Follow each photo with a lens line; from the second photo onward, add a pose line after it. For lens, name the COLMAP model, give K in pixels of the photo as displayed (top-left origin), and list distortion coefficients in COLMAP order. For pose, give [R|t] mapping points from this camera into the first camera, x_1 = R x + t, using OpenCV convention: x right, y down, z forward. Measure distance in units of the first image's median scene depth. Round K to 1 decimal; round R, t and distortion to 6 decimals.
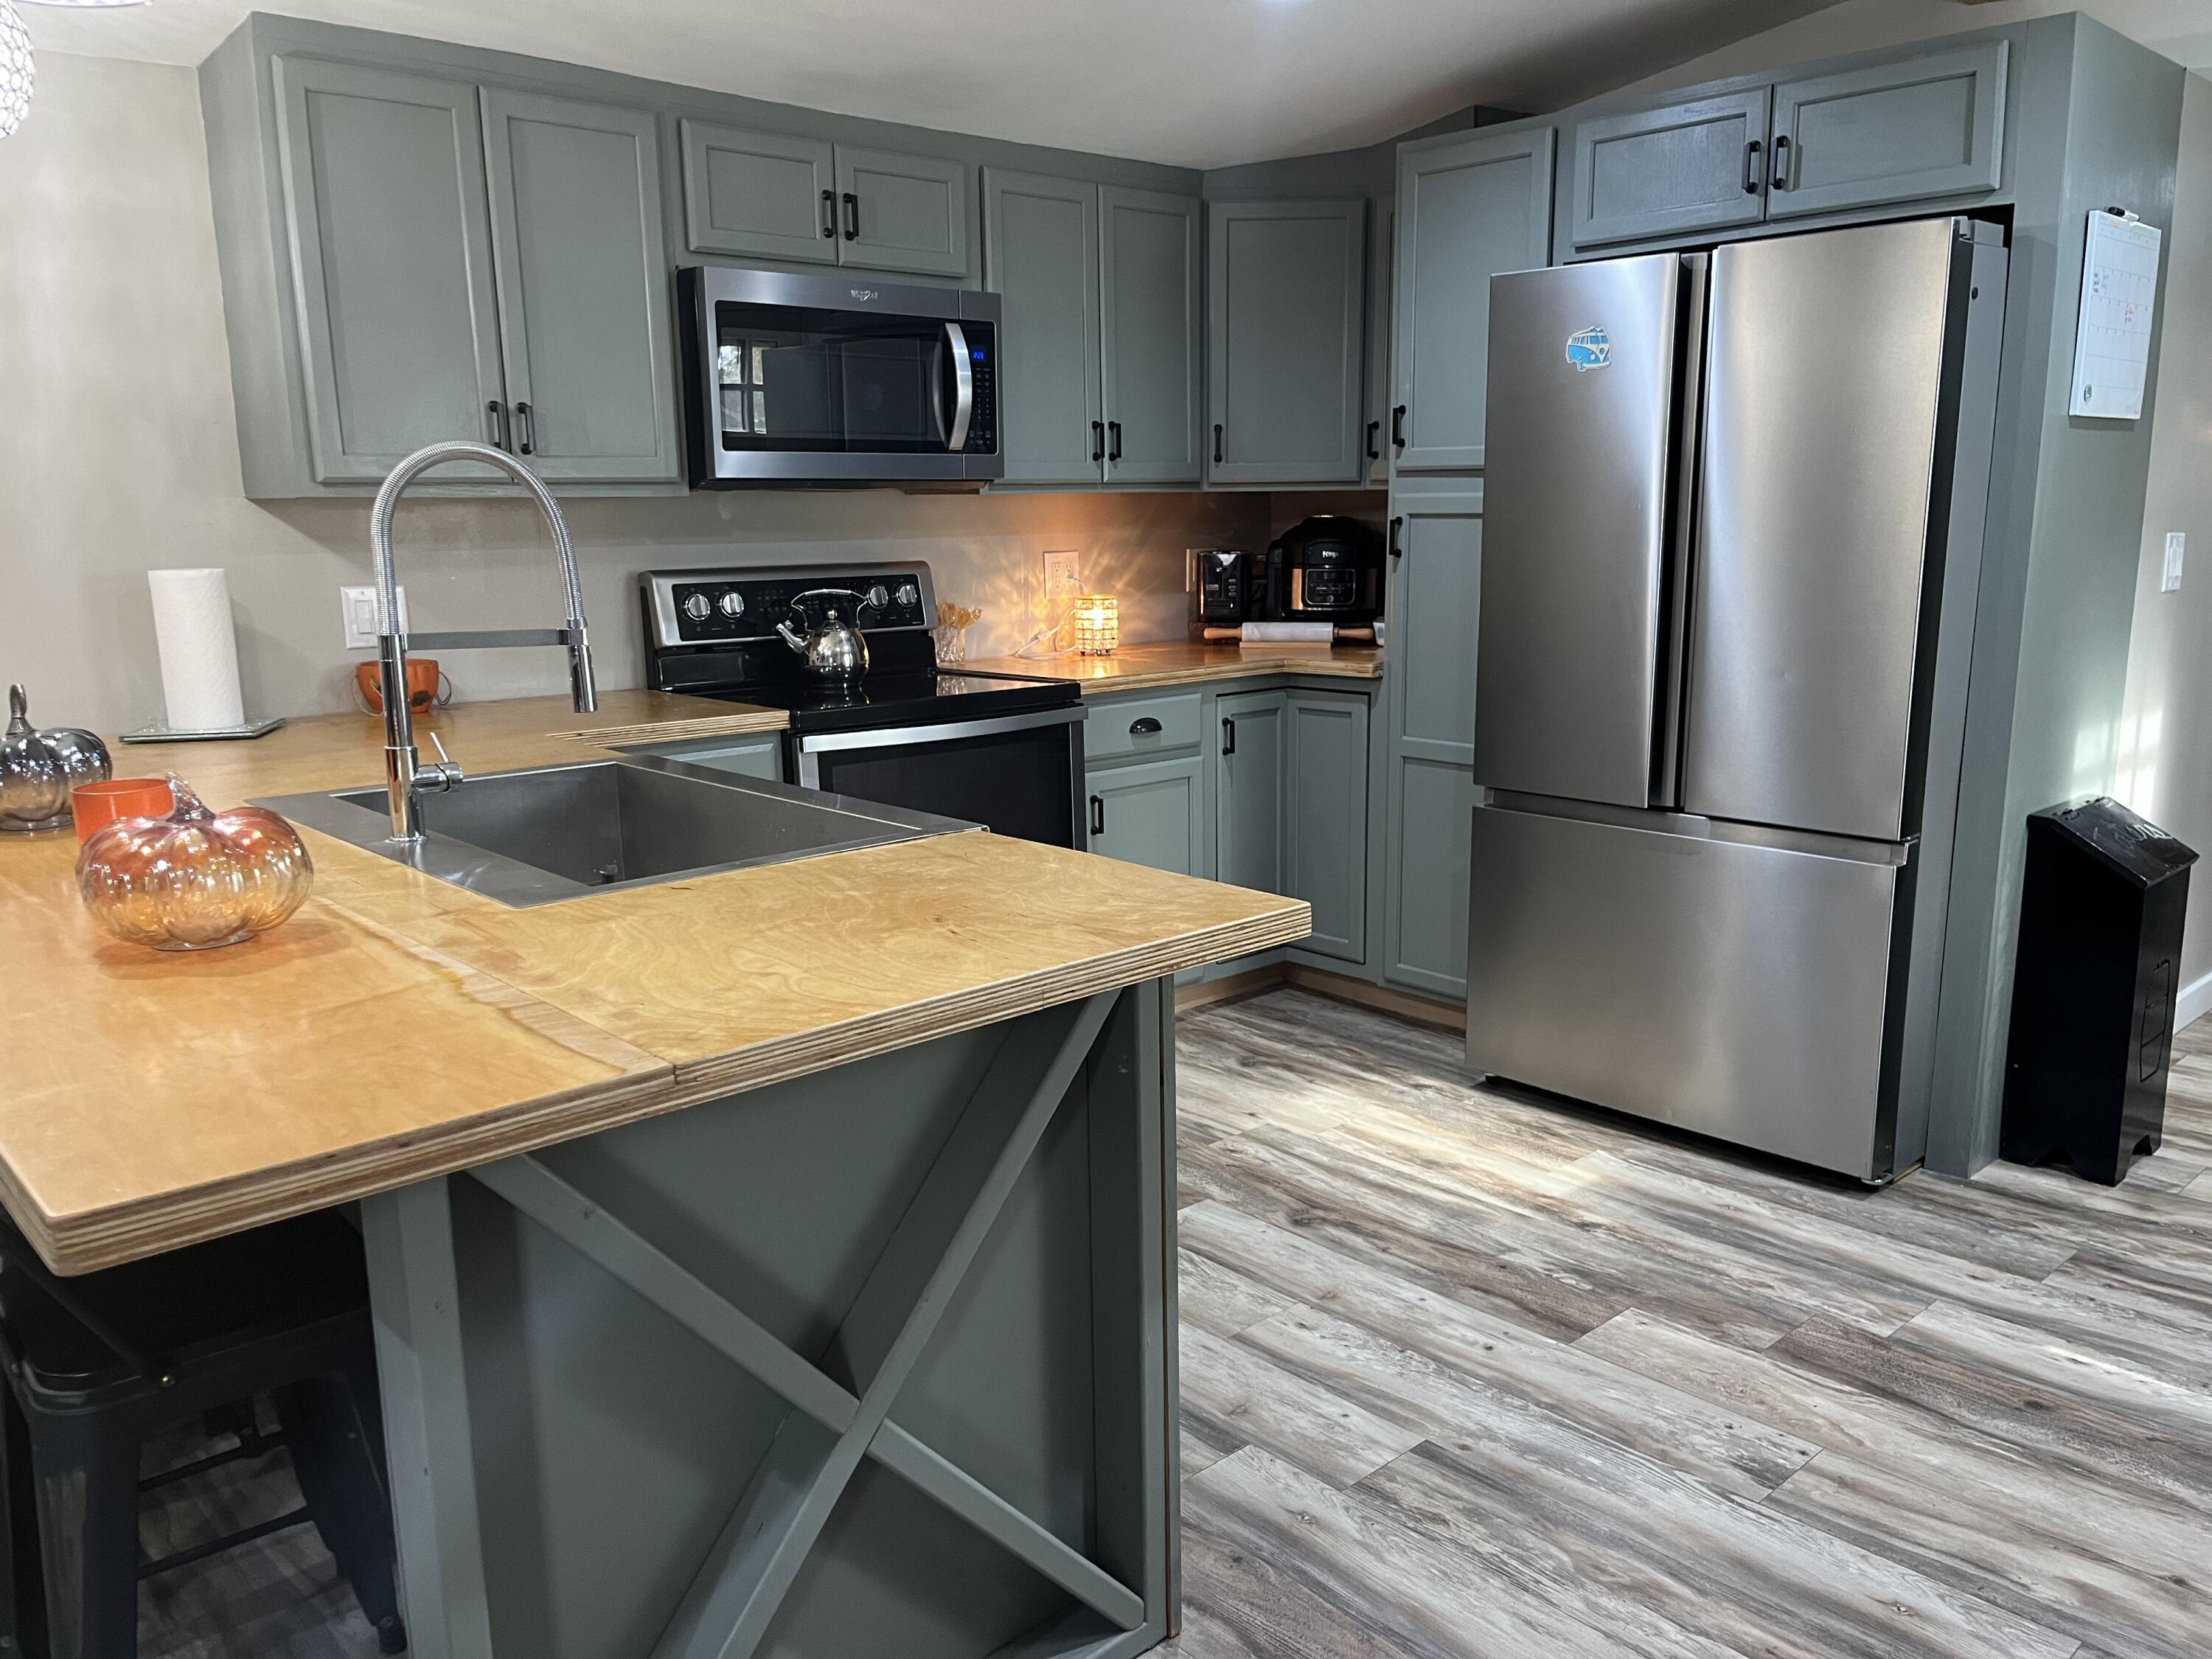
lens RADIAL K [[1683.7, 0, 1101.0], [0, 1683.7, 849.0], [0, 0, 1]] dist [0.066024, -0.091616]
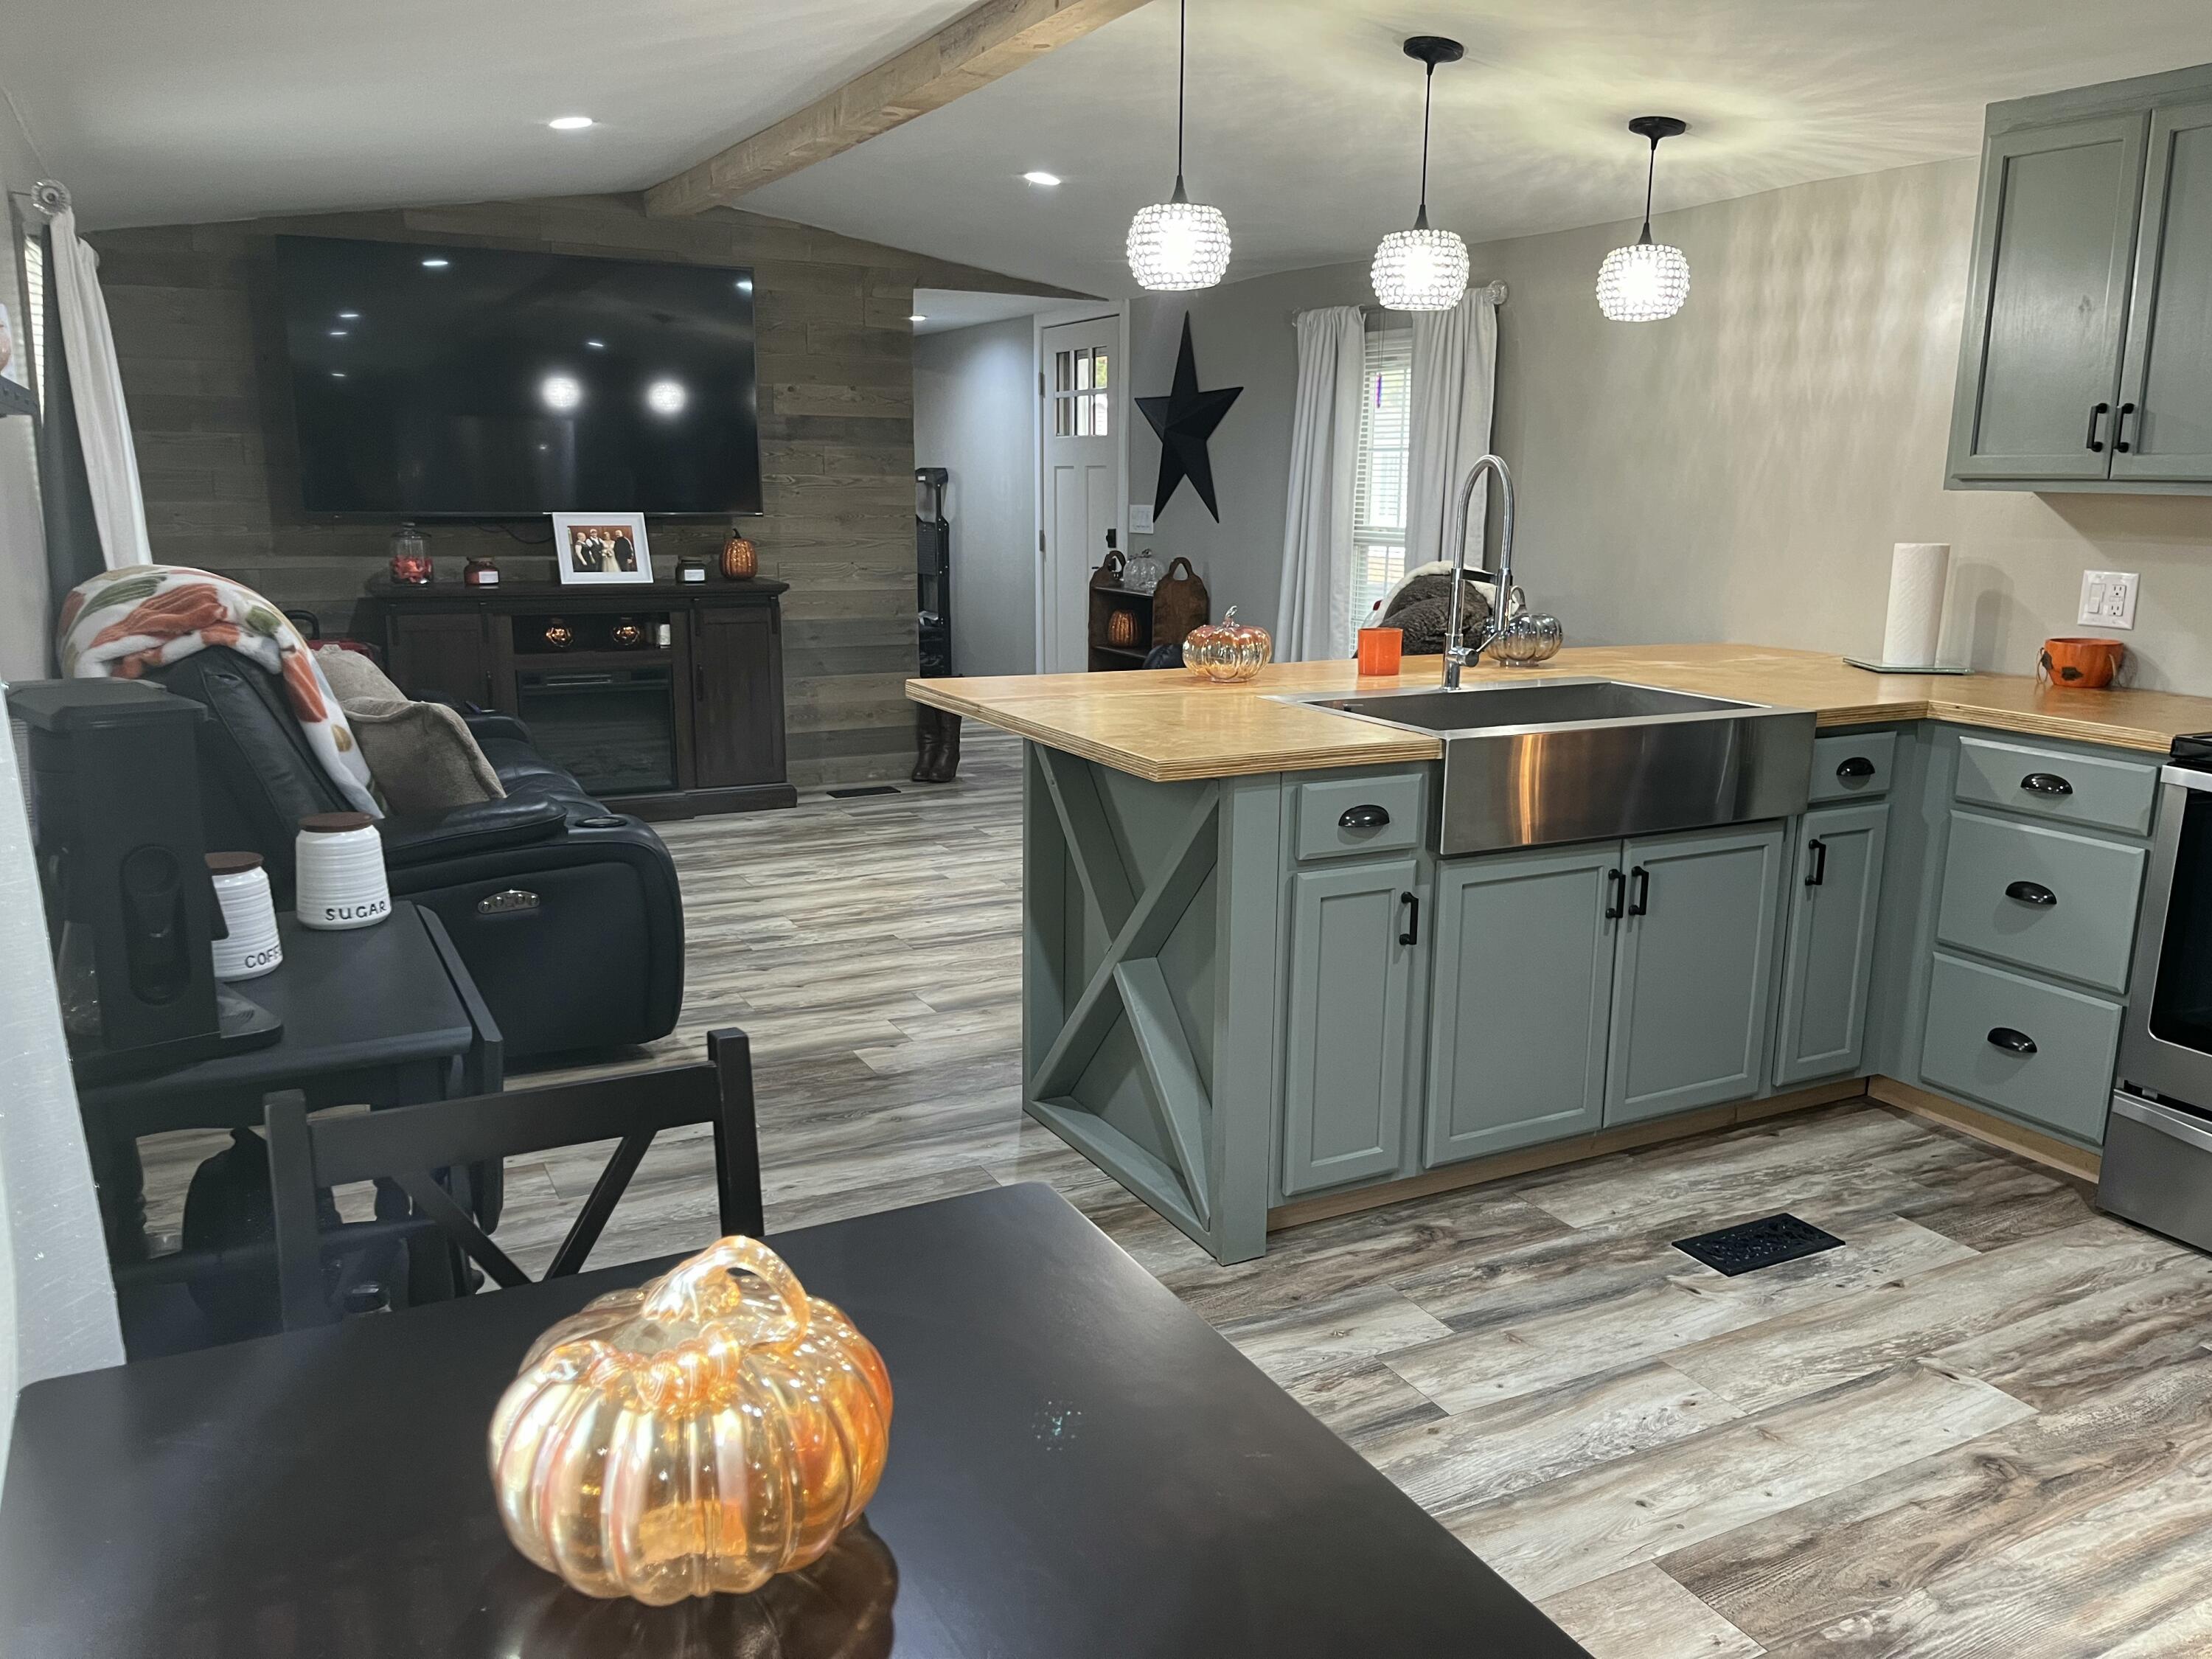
lens RADIAL K [[1683.7, 0, 1132.9], [0, 1683.7, 842.9], [0, 0, 1]] dist [0.066024, -0.091616]
pose [[-0.249209, 0.213494, -0.944624, 0.850761], [-0.205143, 0.941627, 0.266937, -0.161399], [0.946473, 0.260306, -0.190865, 0.687900]]
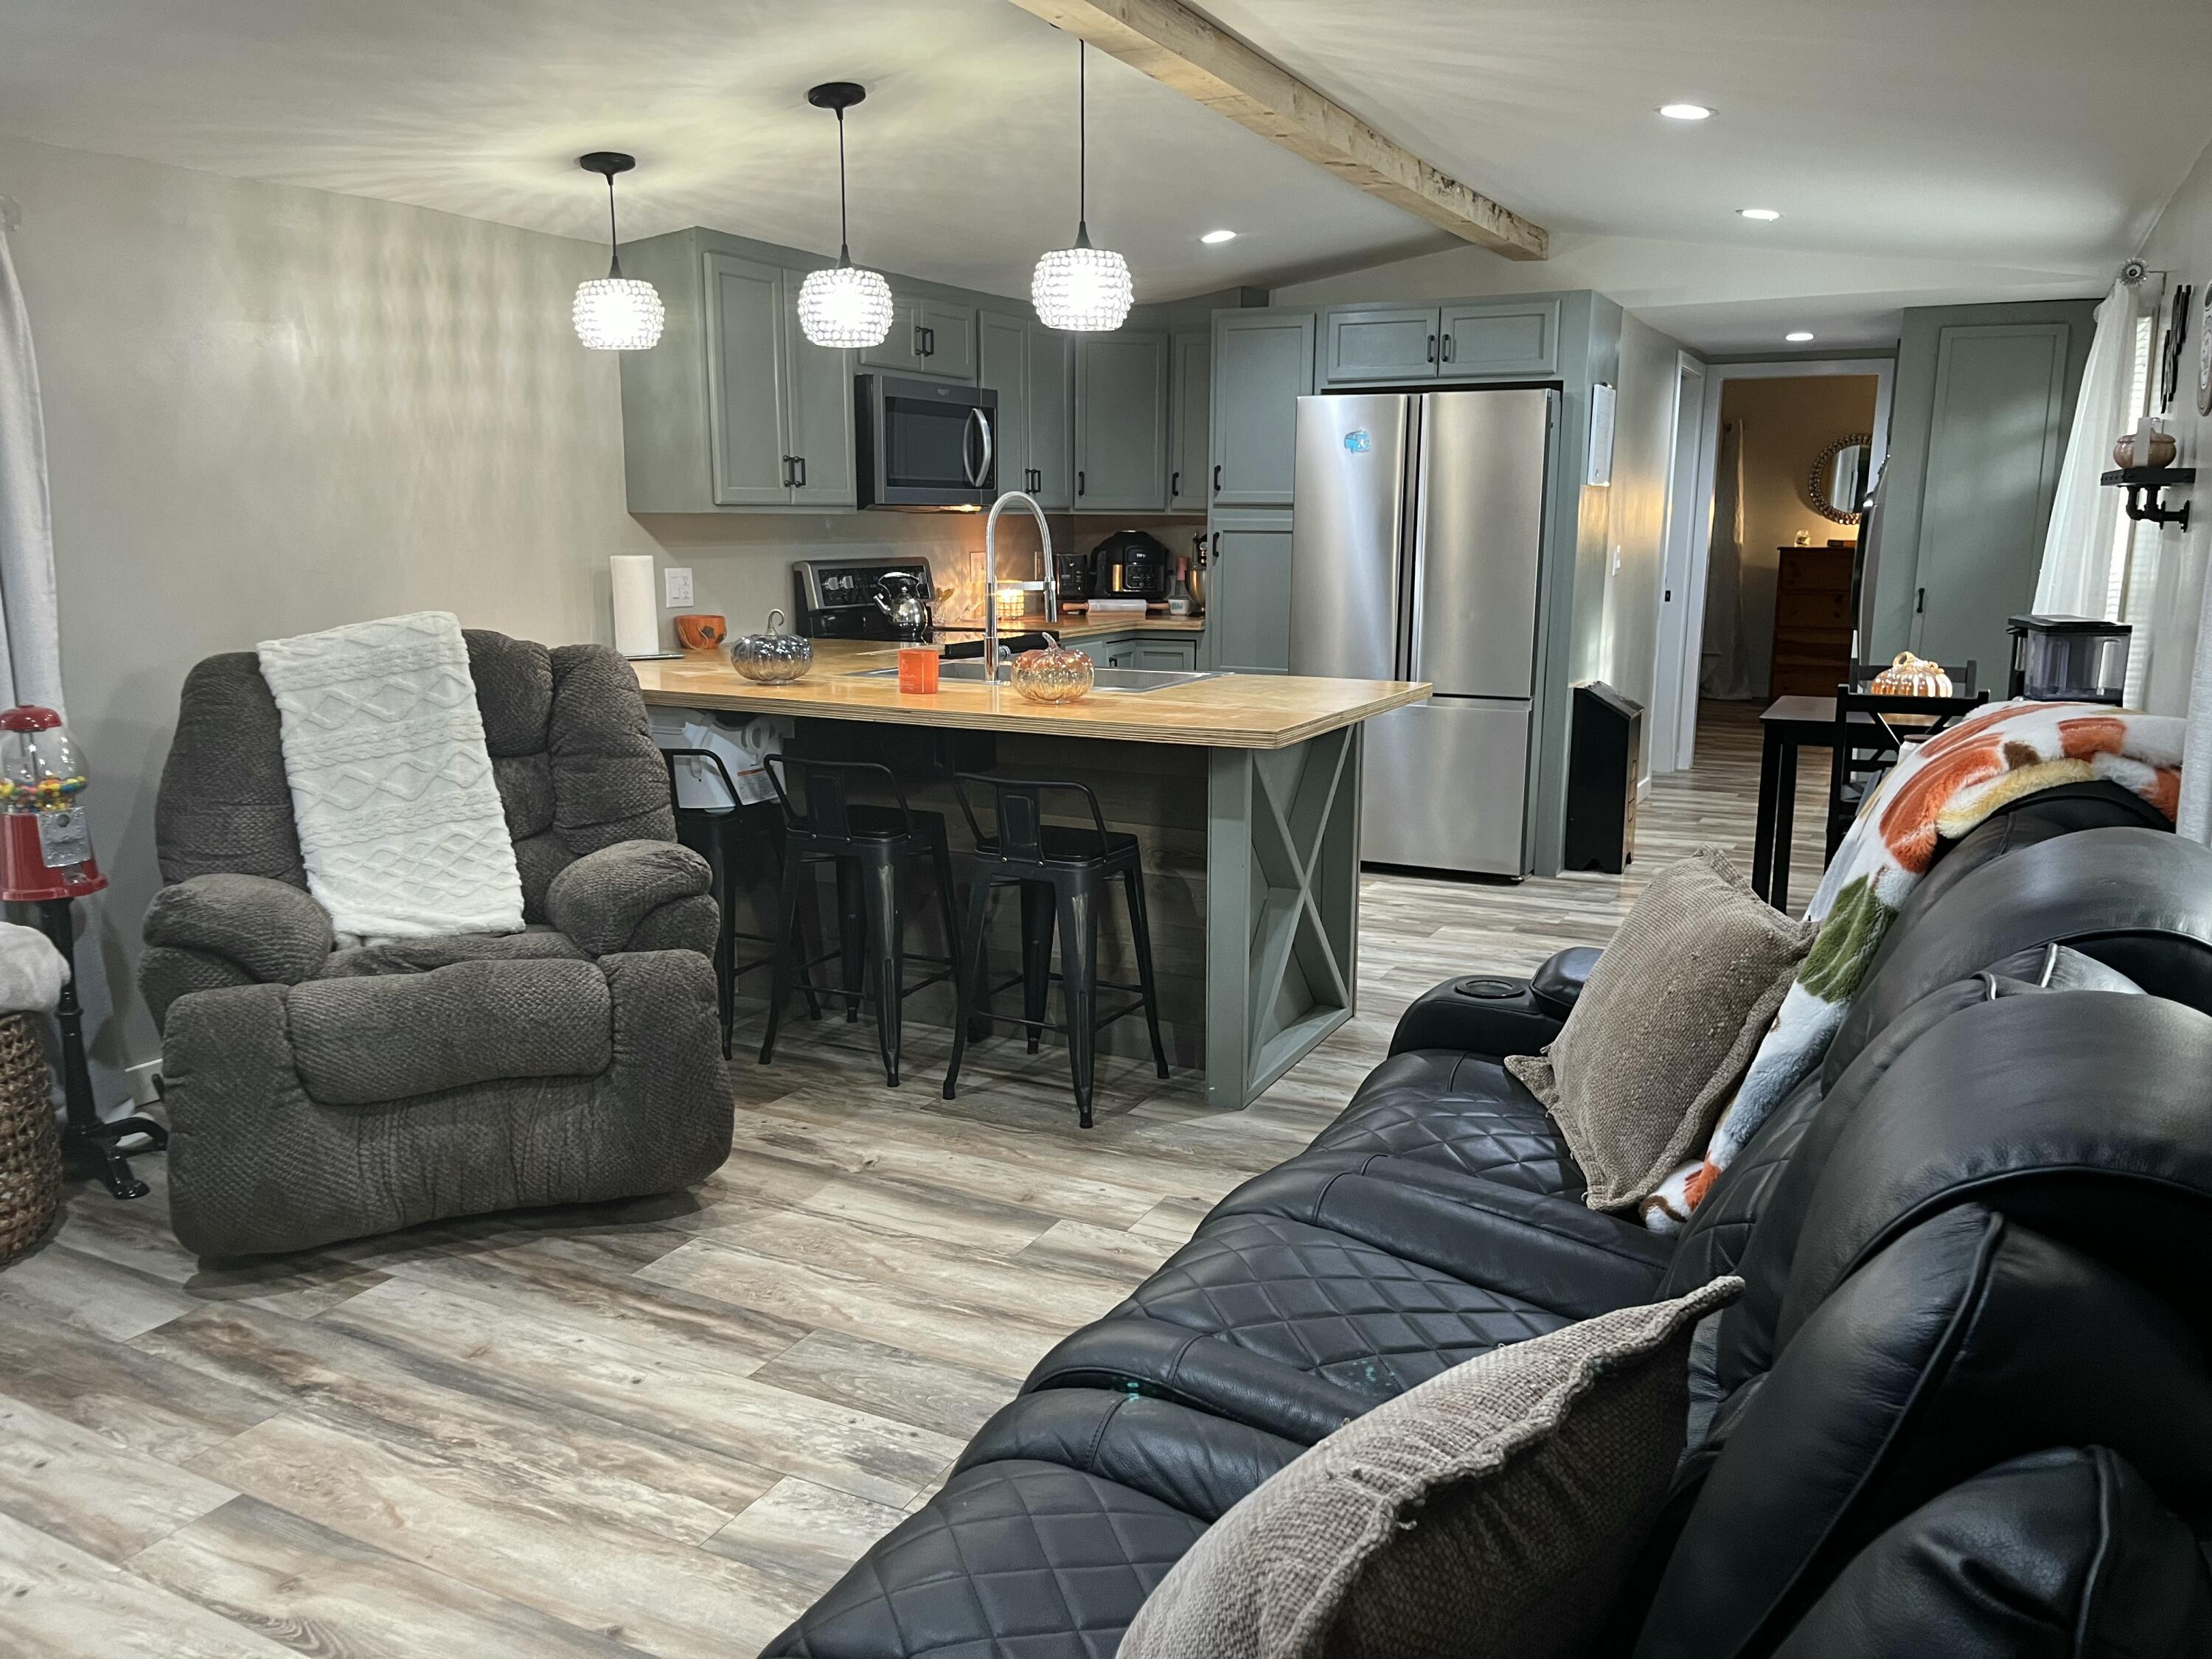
lens RADIAL K [[1683.7, 0, 1102.6], [0, 1683.7, 855.2], [0, 0, 1]] dist [0.066024, -0.091616]
pose [[0.935323, -0.056055, 0.349326, -0.658525], [0.057321, 0.998333, 0.006723, 0.128756], [-0.349121, 0.013736, 0.936977, -0.637703]]
